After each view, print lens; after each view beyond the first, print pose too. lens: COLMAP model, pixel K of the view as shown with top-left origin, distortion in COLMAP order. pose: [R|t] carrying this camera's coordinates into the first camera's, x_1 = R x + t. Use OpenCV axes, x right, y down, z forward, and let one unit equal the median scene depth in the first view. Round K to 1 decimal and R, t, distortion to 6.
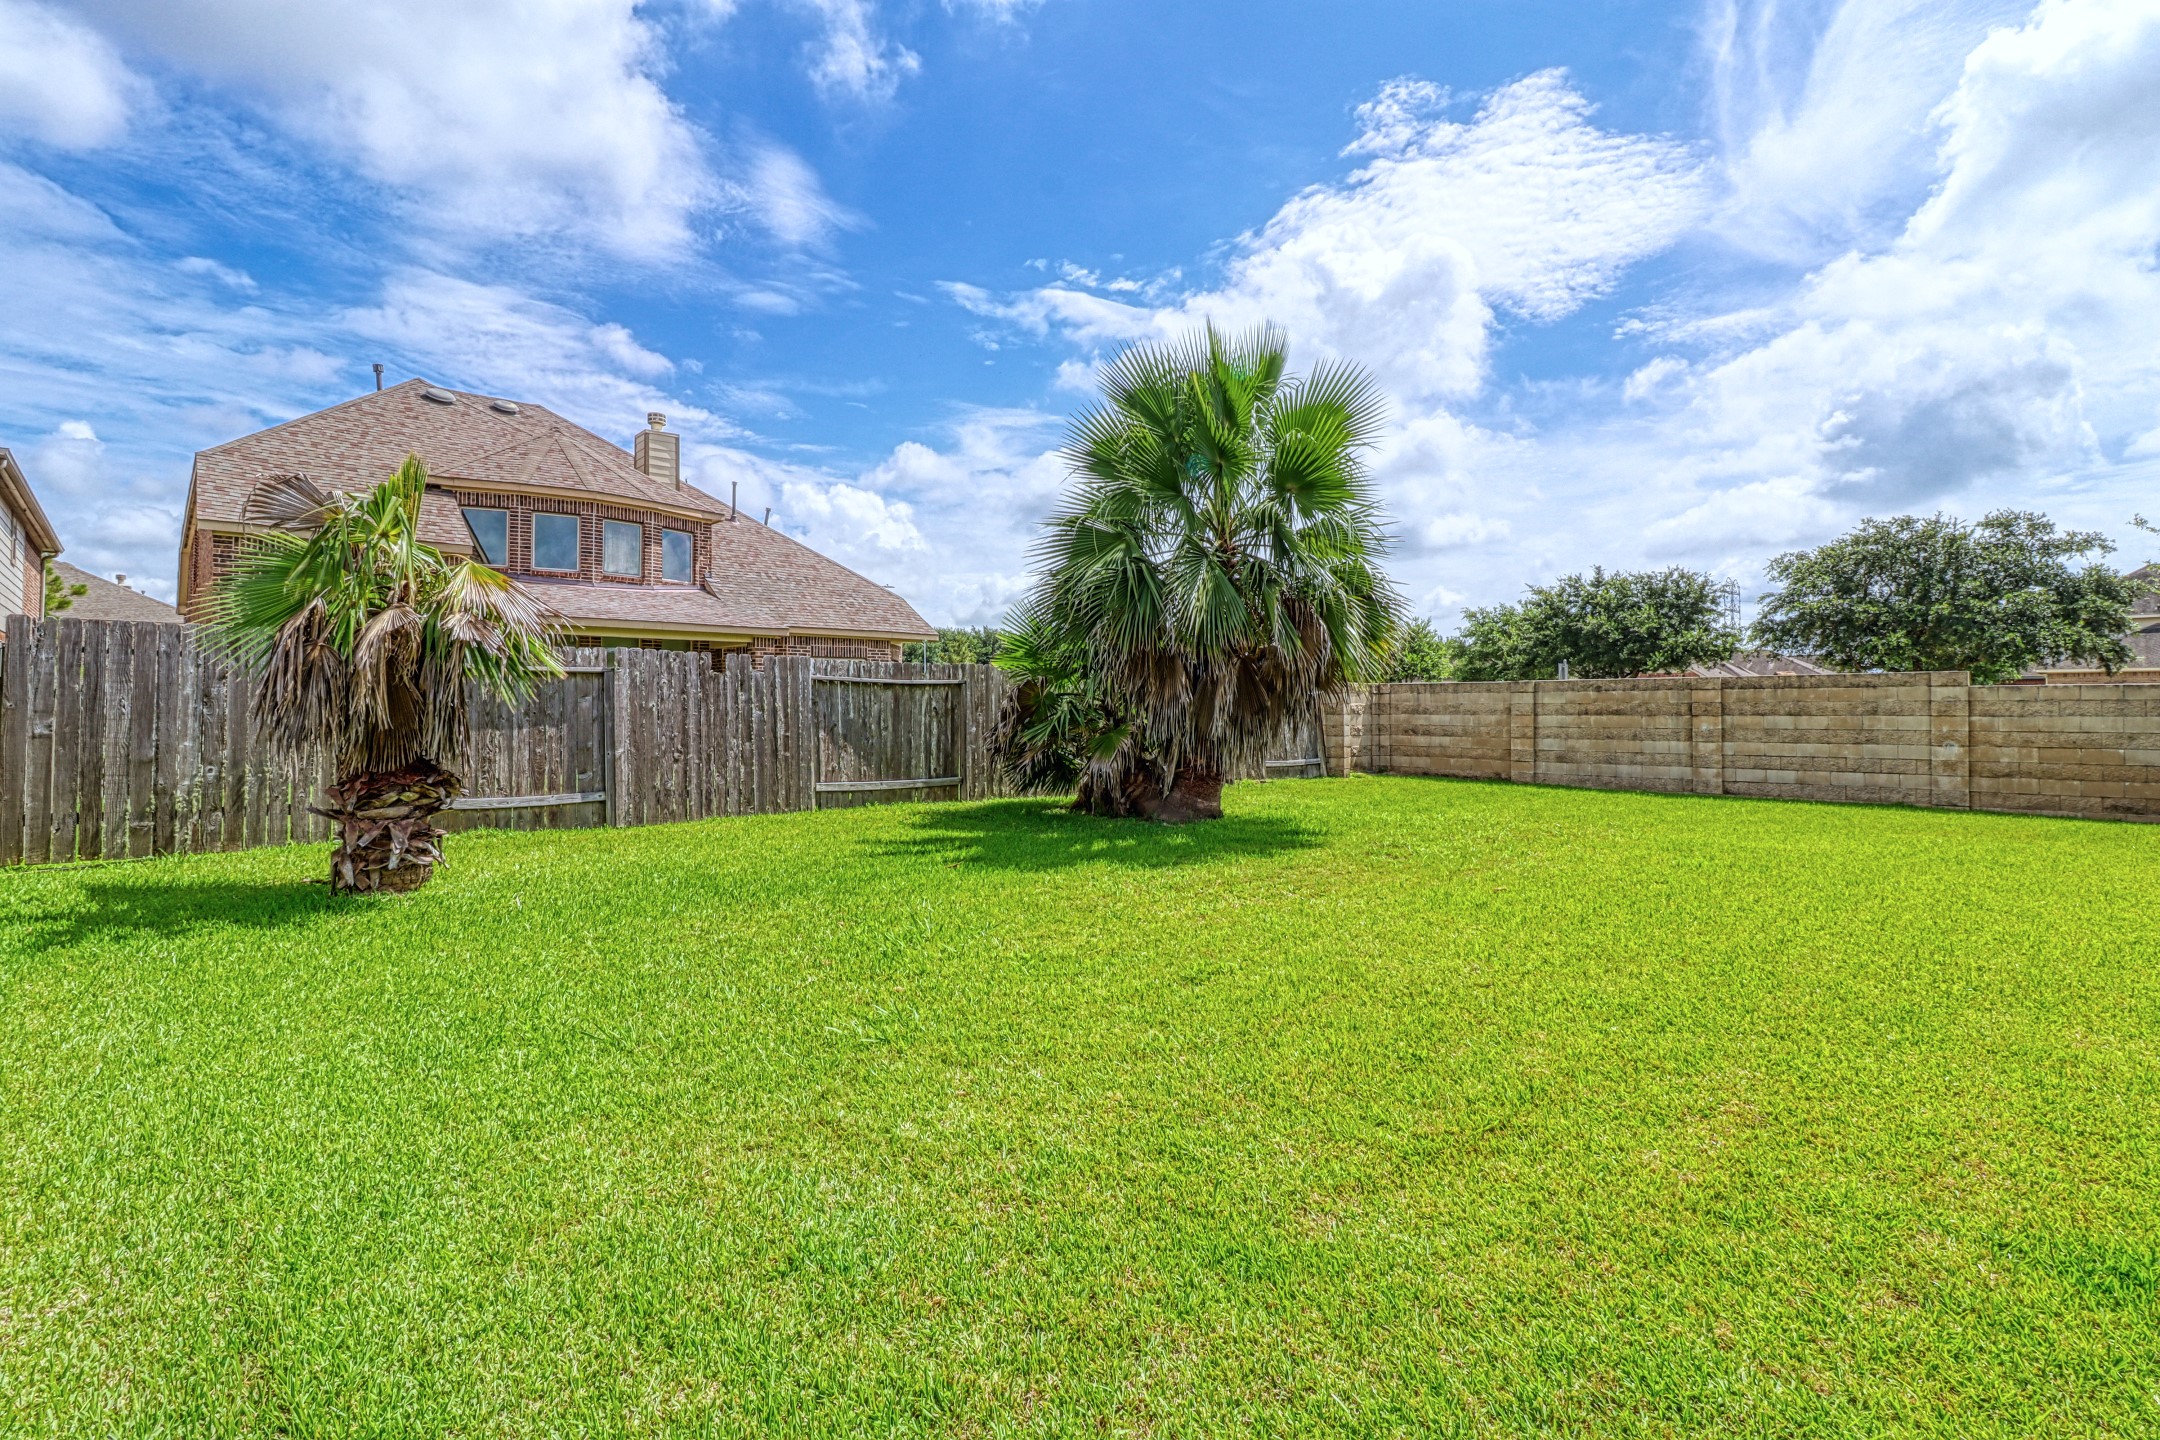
lens RADIAL K [[997.4, 0, 1097.5], [0, 997.4, 689.2], [0, 0, 1]] dist [0.002776, -0.014487]
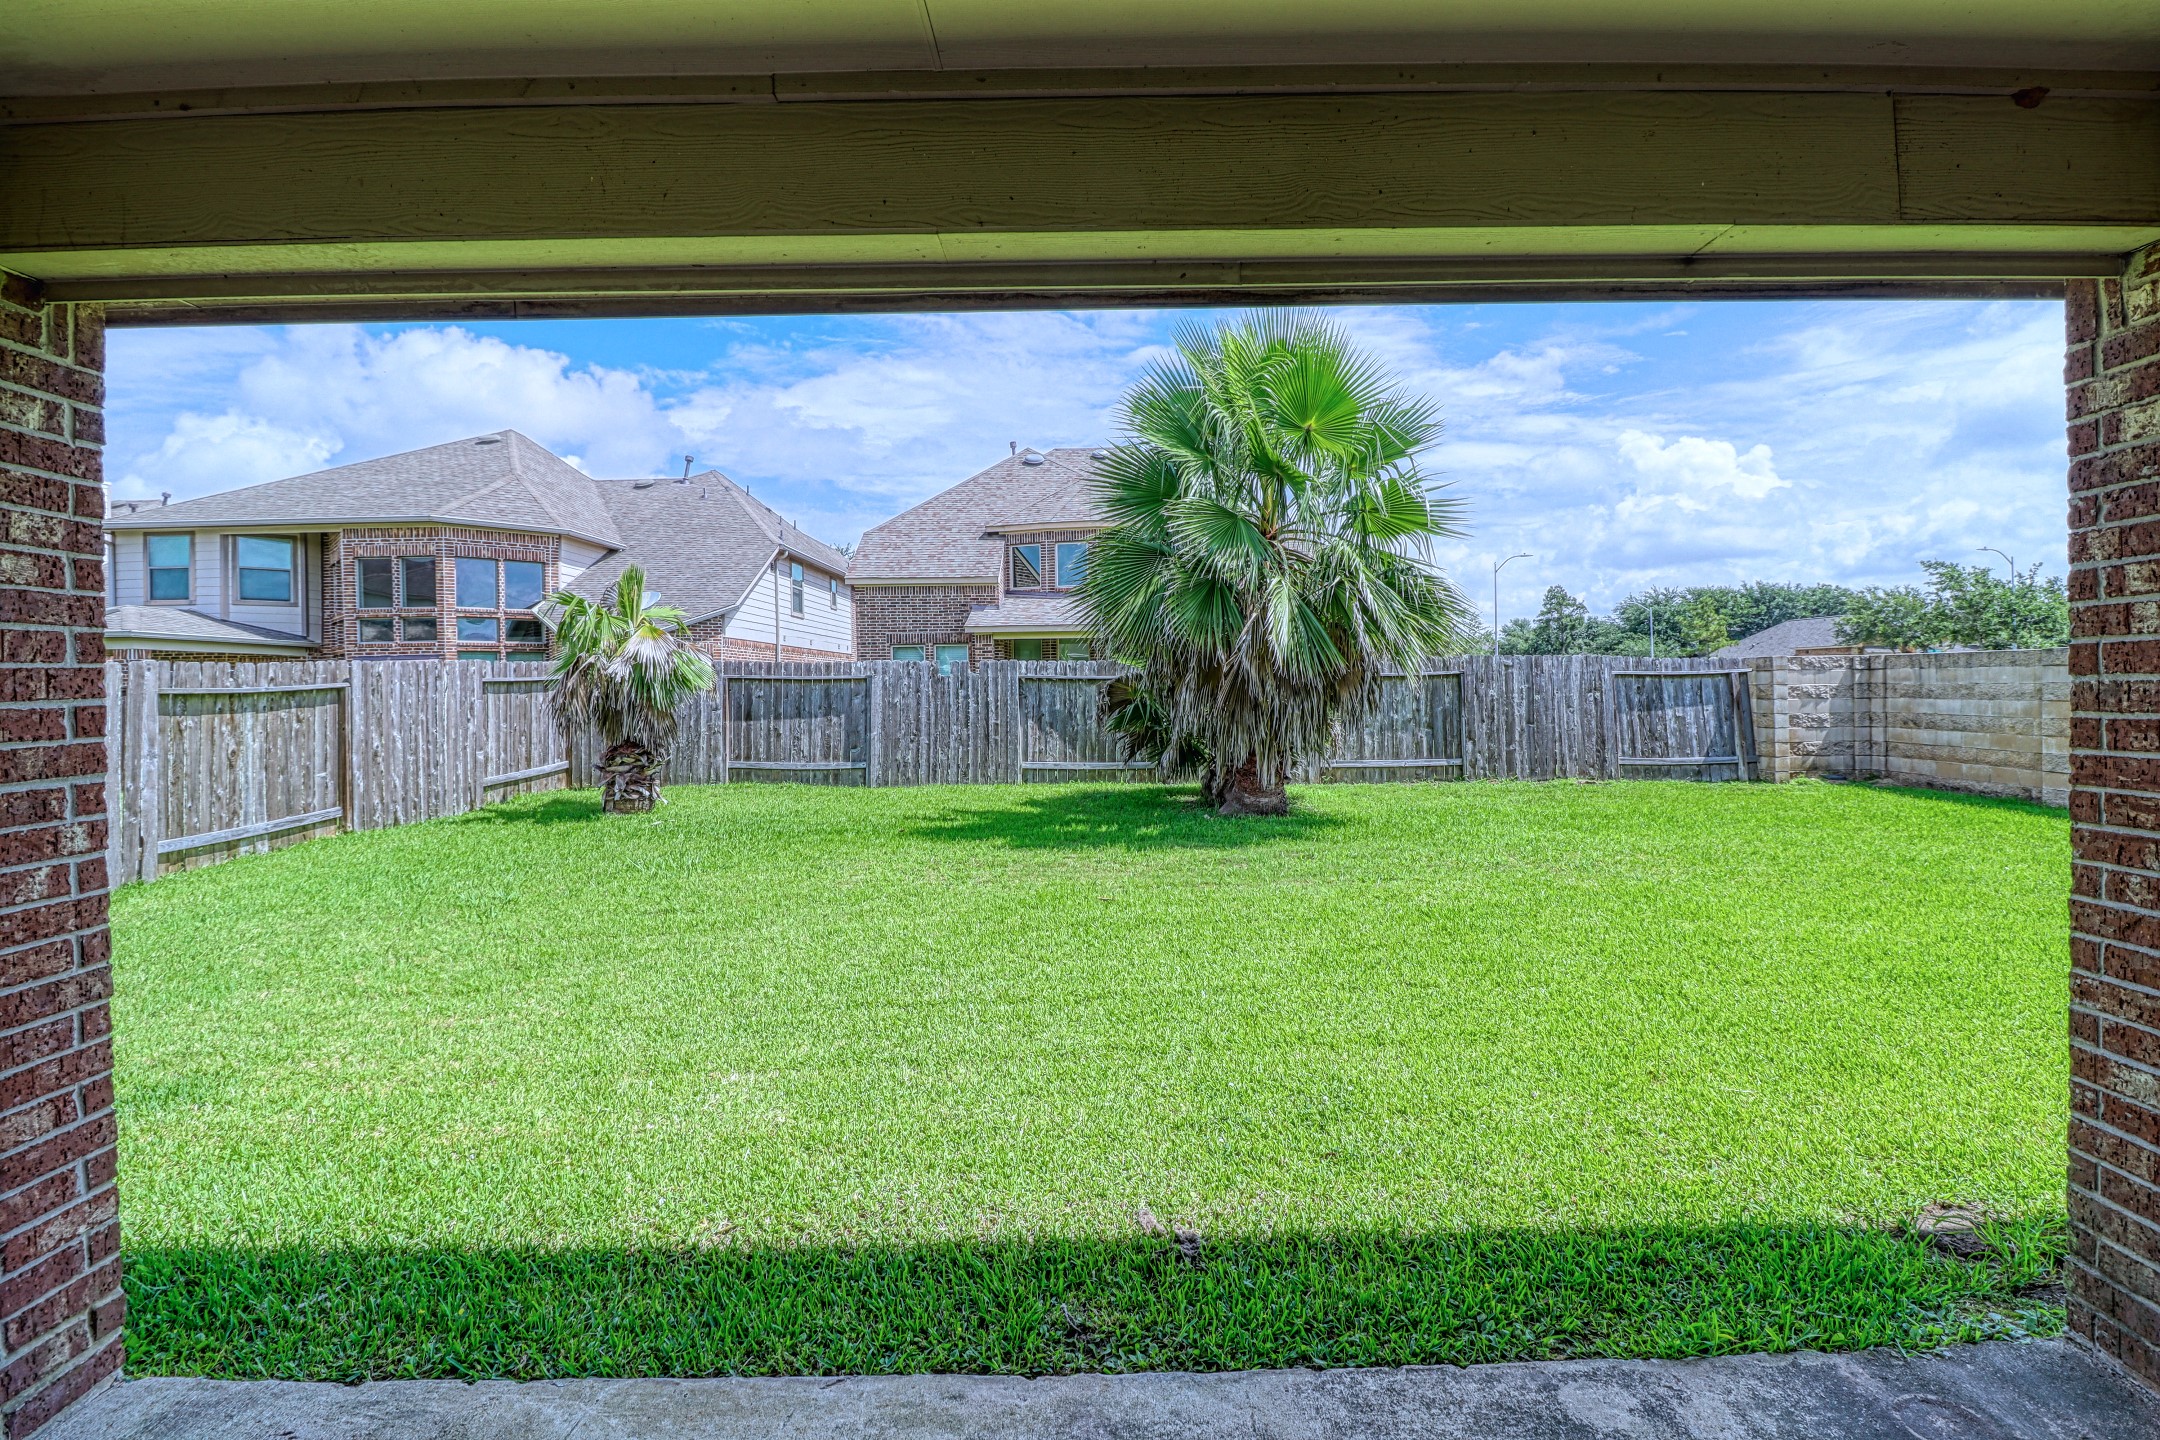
lens RADIAL K [[997.4, 0, 1097.5], [0, 997.4, 689.2], [0, 0, 1]] dist [0.002776, -0.014487]
pose [[0.722153, -0.008833, -0.691677, 0.641763], [0.027189, 0.999508, 0.015623, -0.012822], [0.691199, -0.030088, 0.722038, 0.171512]]
